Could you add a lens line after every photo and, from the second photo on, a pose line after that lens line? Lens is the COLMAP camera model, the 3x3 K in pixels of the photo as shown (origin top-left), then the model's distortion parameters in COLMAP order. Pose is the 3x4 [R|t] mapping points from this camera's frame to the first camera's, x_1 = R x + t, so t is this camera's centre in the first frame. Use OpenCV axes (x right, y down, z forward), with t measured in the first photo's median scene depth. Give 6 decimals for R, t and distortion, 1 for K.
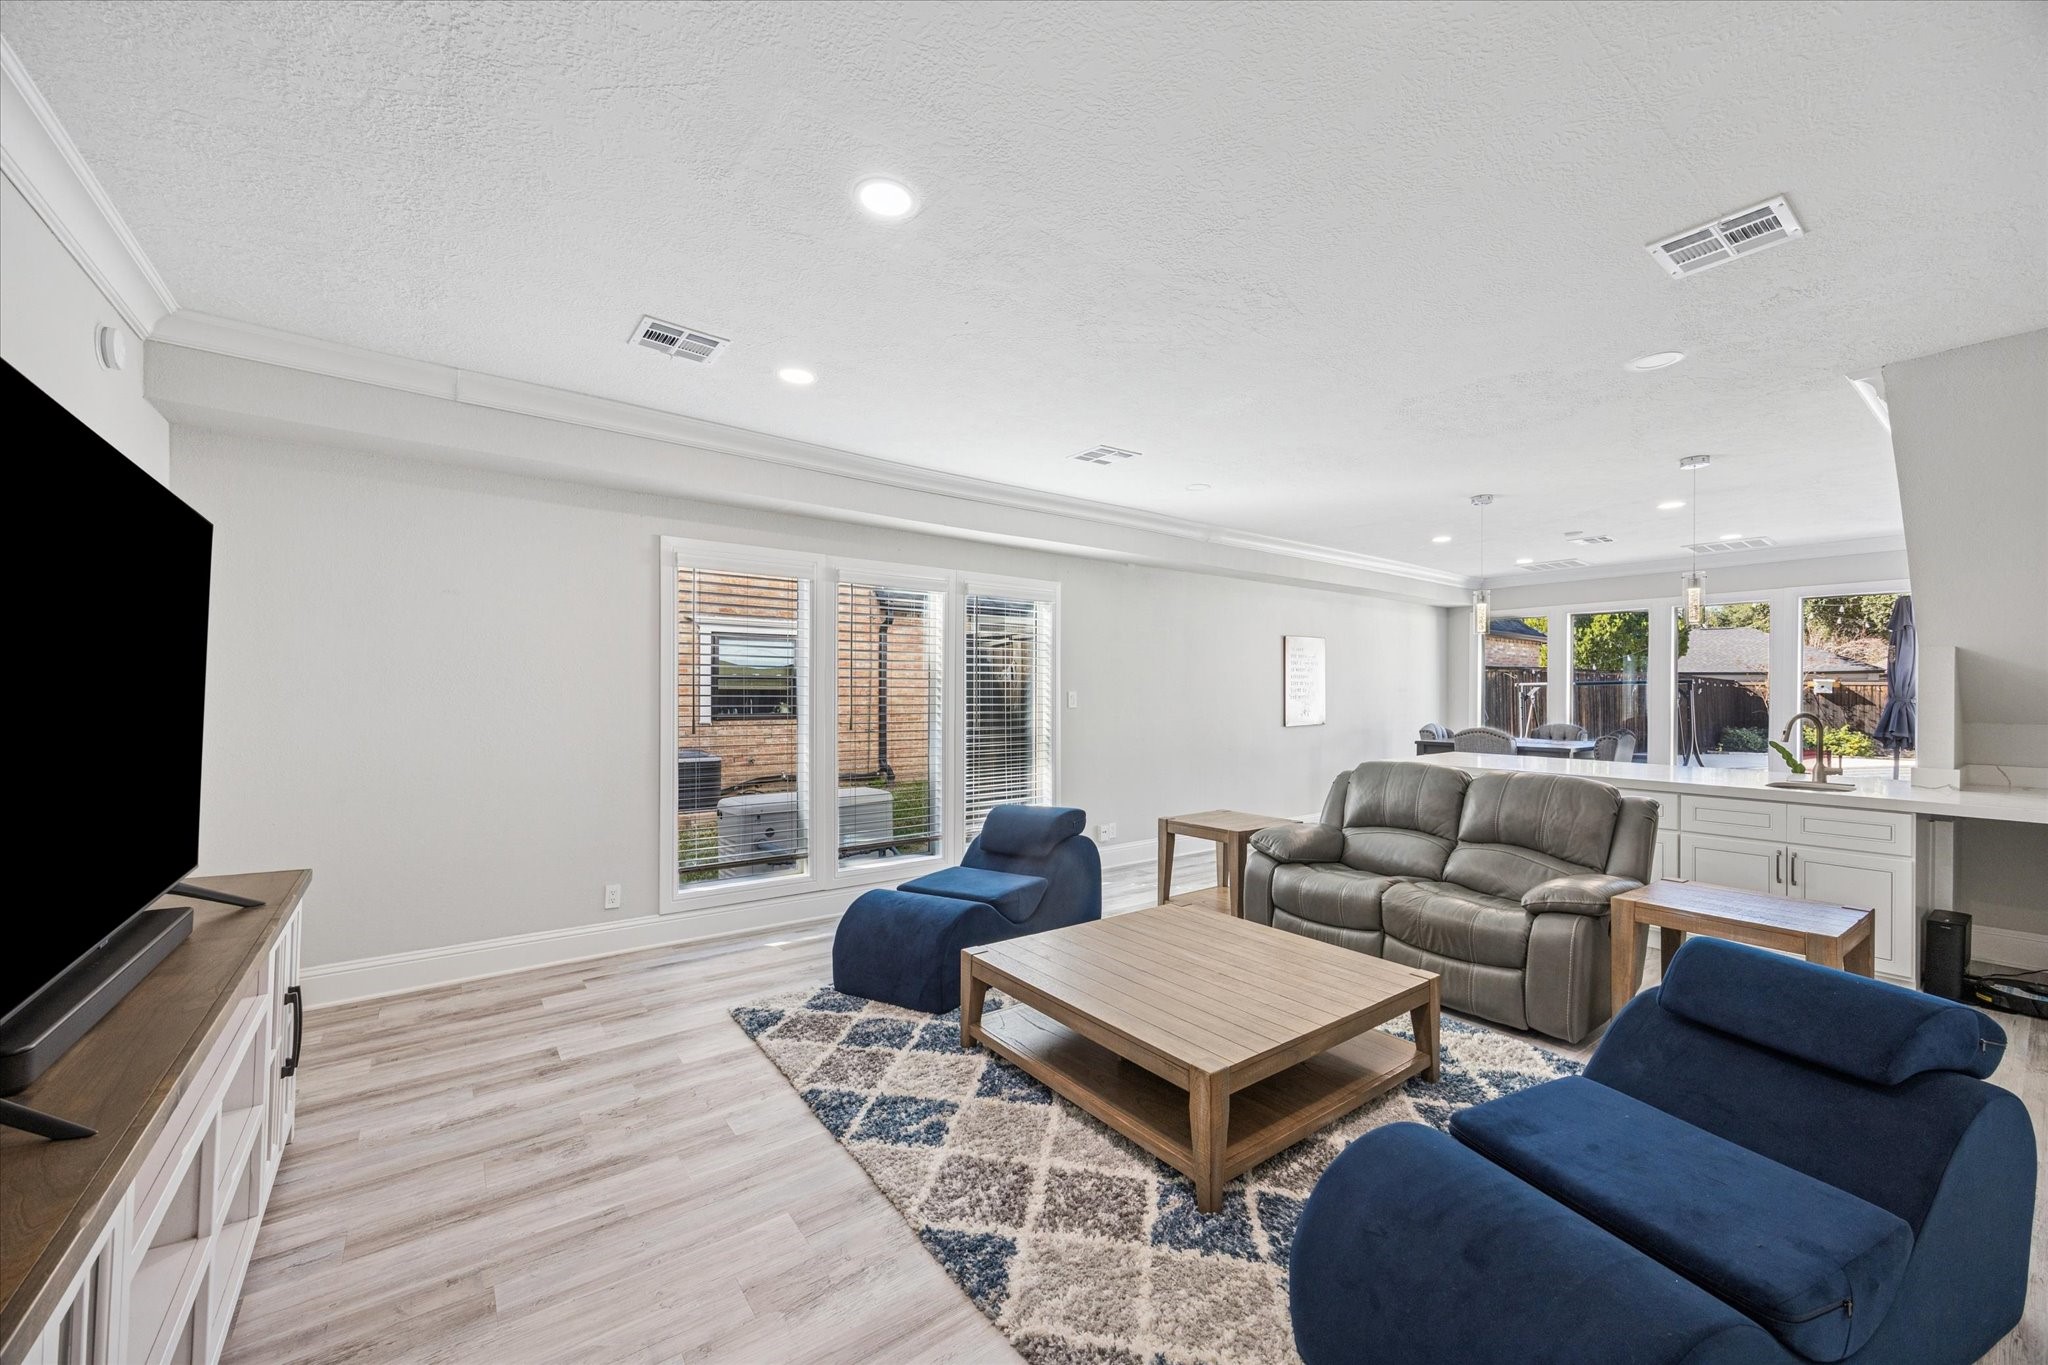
lens RADIAL K [[802.0, 0, 1028.2], [0, 802.0, 675.3], [0, 0, 1]] dist [-0.000696, -0.000015]
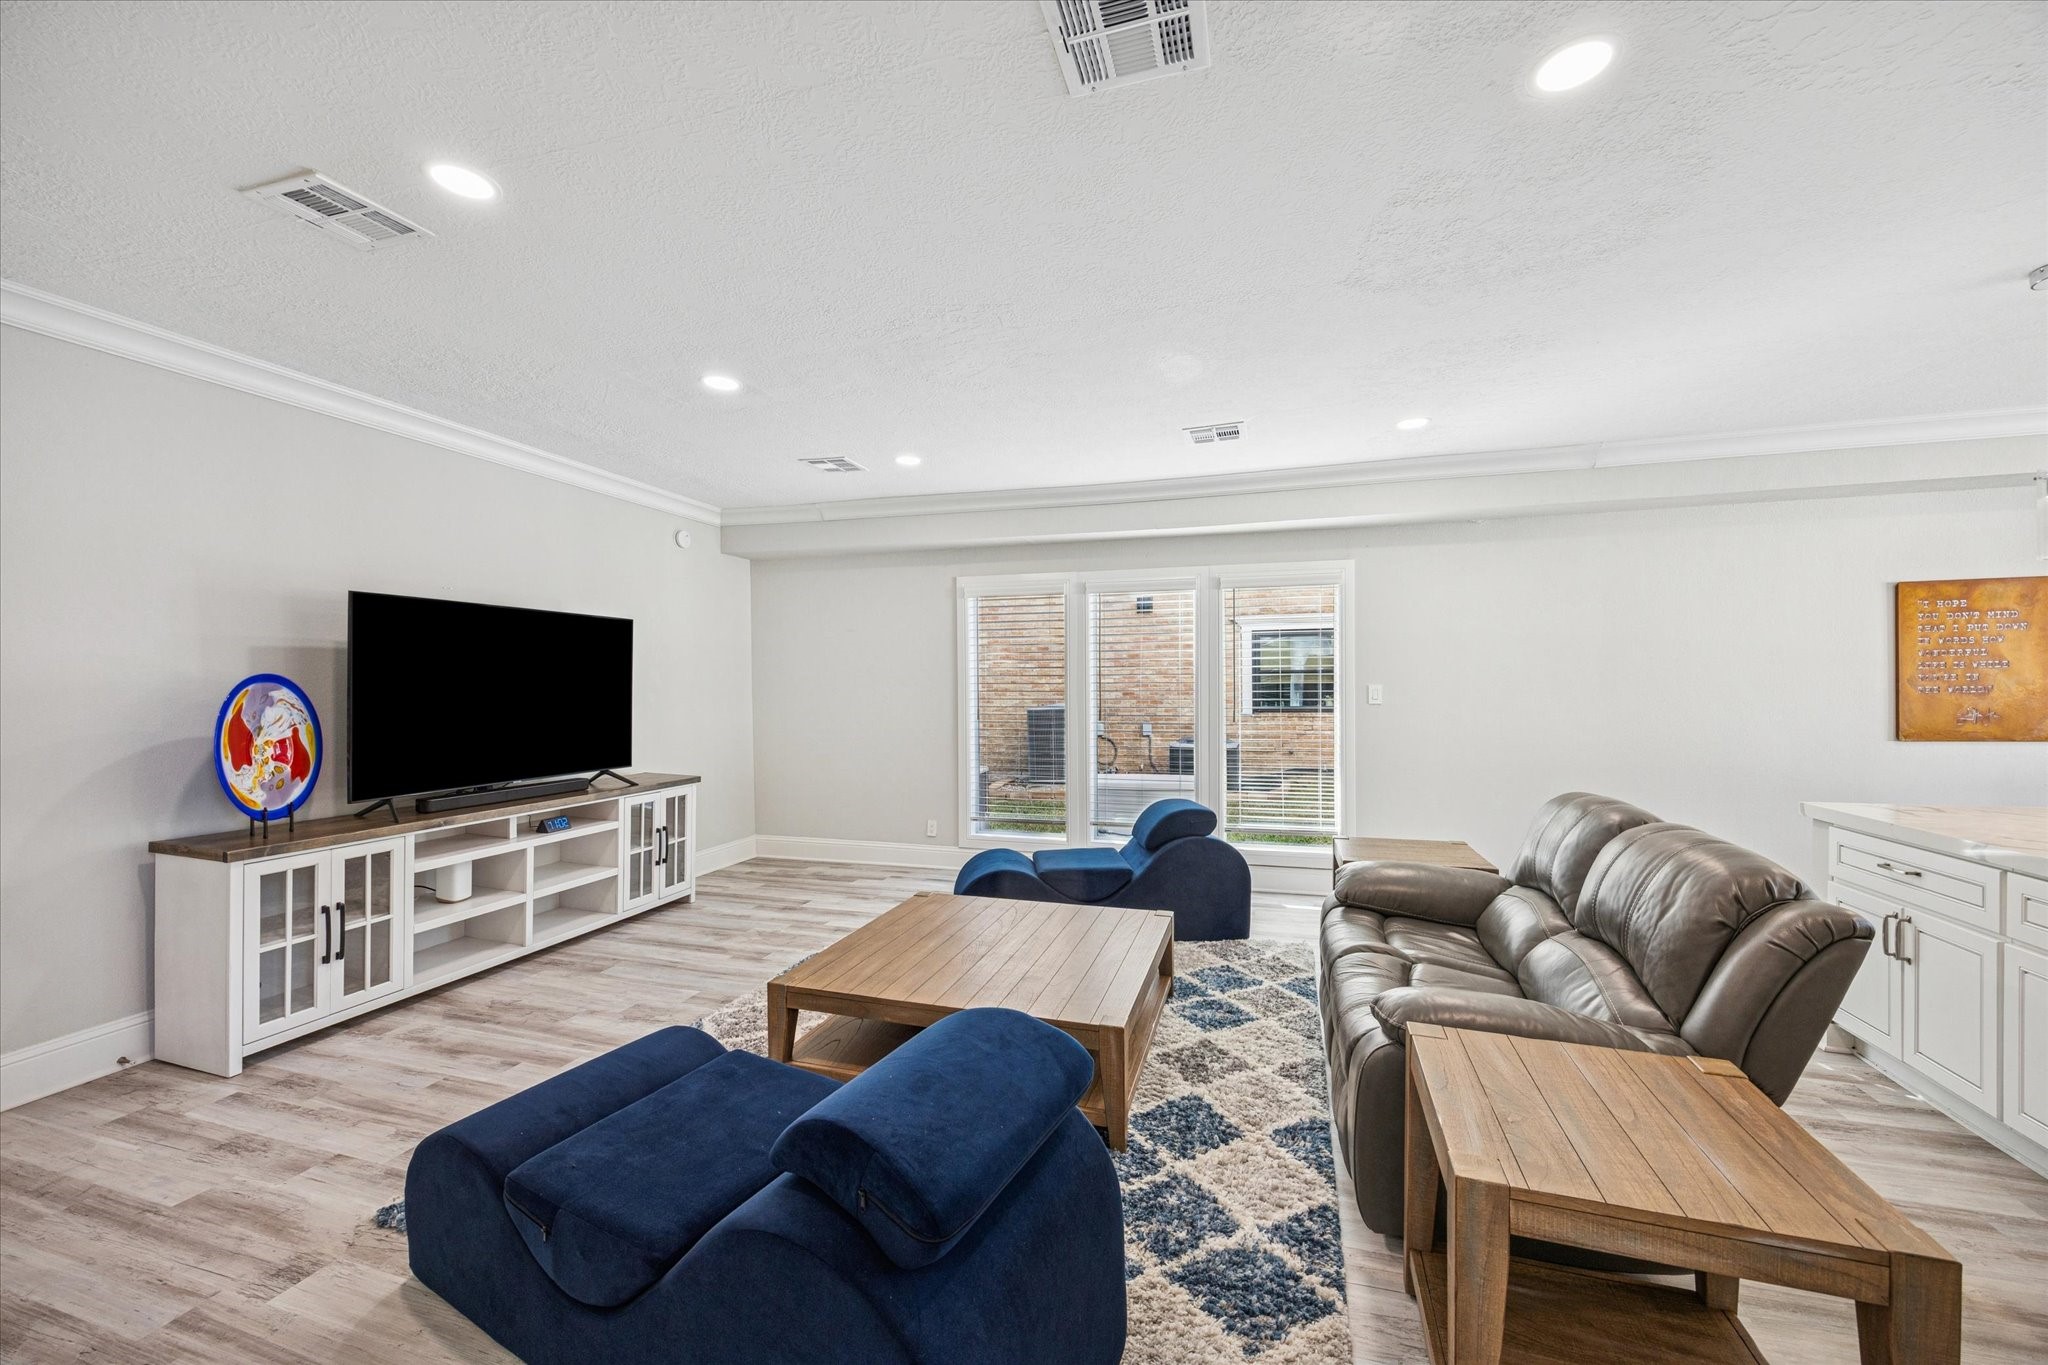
lens RADIAL K [[802.0, 0, 1028.2], [0, 802.0, 675.3], [0, 0, 1]] dist [-0.000696, -0.000015]
pose [[0.572497, -0.016024, -0.819750, 1.159724], [0.023683, 0.999715, -0.003002, 0.006478], [0.819565, -0.017696, 0.572713, 0.453066]]
